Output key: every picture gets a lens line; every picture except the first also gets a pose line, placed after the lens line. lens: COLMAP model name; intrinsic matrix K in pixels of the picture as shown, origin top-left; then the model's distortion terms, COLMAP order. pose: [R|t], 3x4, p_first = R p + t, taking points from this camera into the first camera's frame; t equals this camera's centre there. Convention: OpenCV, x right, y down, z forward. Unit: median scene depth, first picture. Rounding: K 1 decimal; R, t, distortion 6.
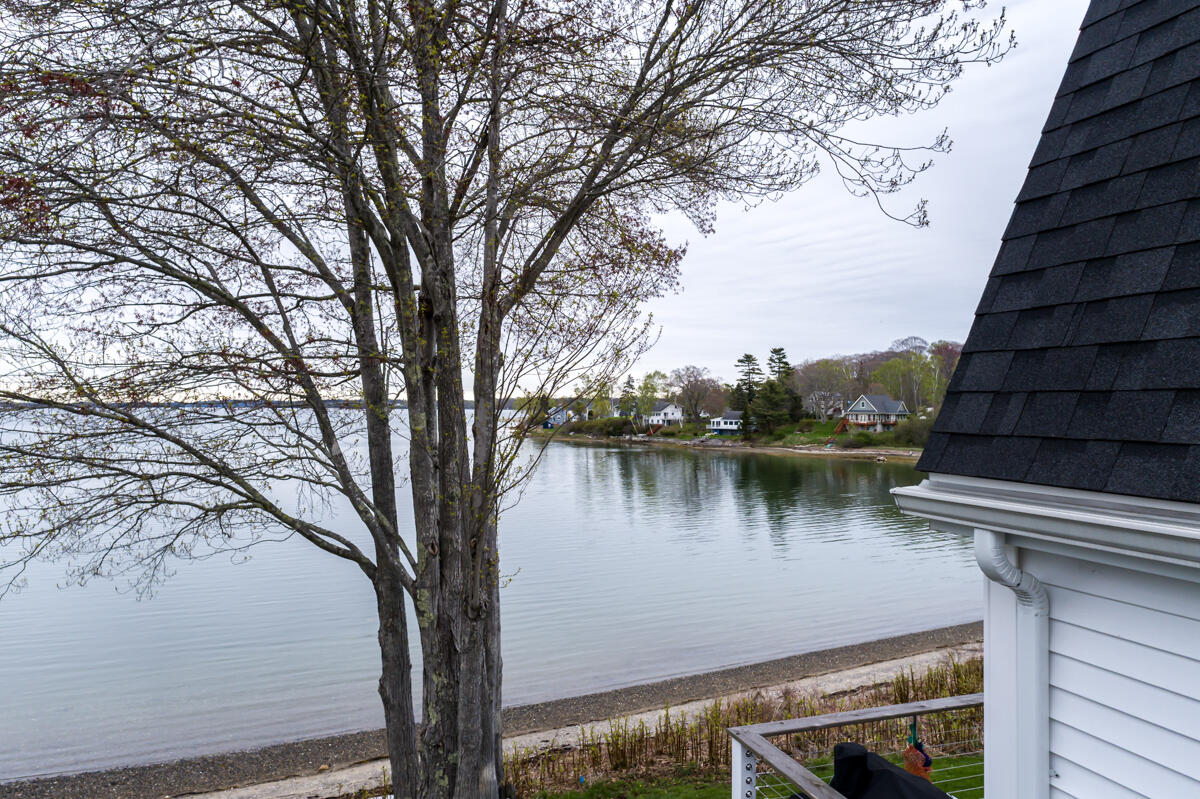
lens RADIAL K [[817.0, 0, 594.0], [0, 817.0, 403.9], [0, 0, 1]] dist [-0.002539, 0.003455]
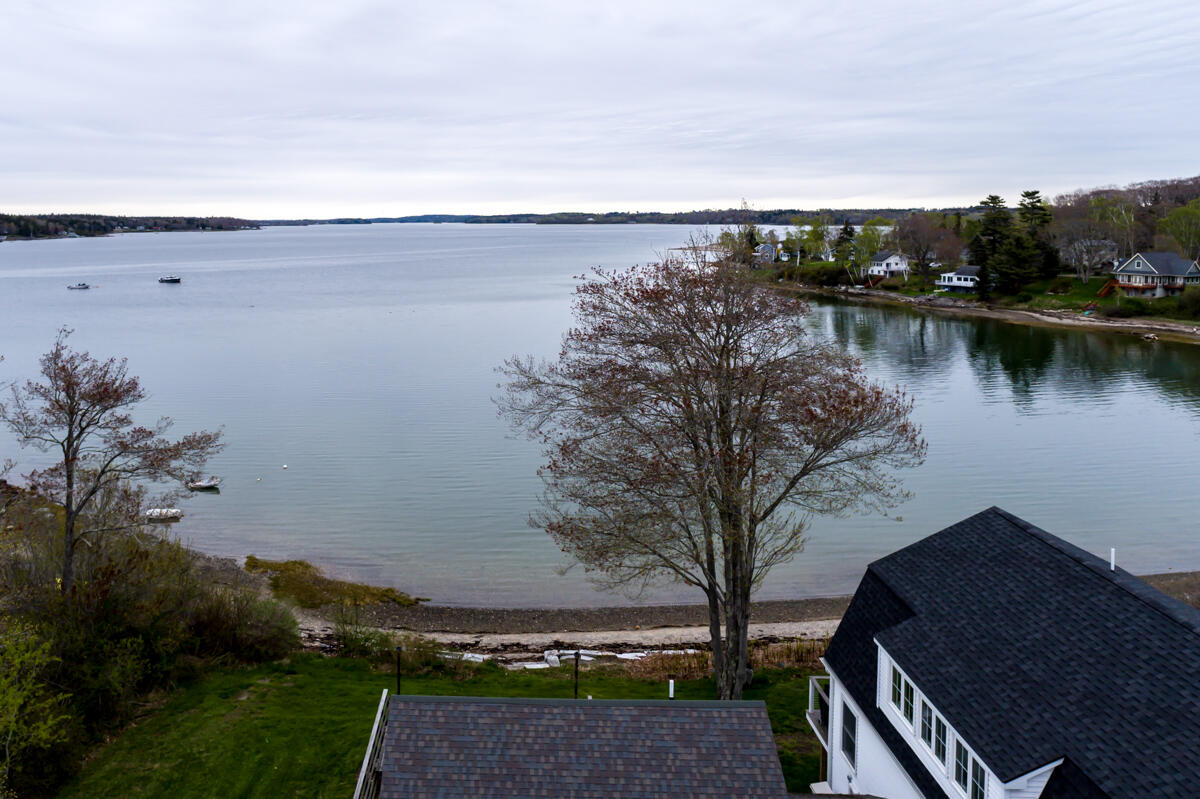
lens RADIAL K [[864.0, 0, 473.2], [0, 864.0, 290.5], [0, 0, 1]] dist [-0.000277, 0.002556]
pose [[0.932718, 0.018478, -0.360134, 0.002372], [0.012921, 0.996333, 0.084583, -0.057596], [0.360376, -0.083545, 0.929058, -0.106132]]
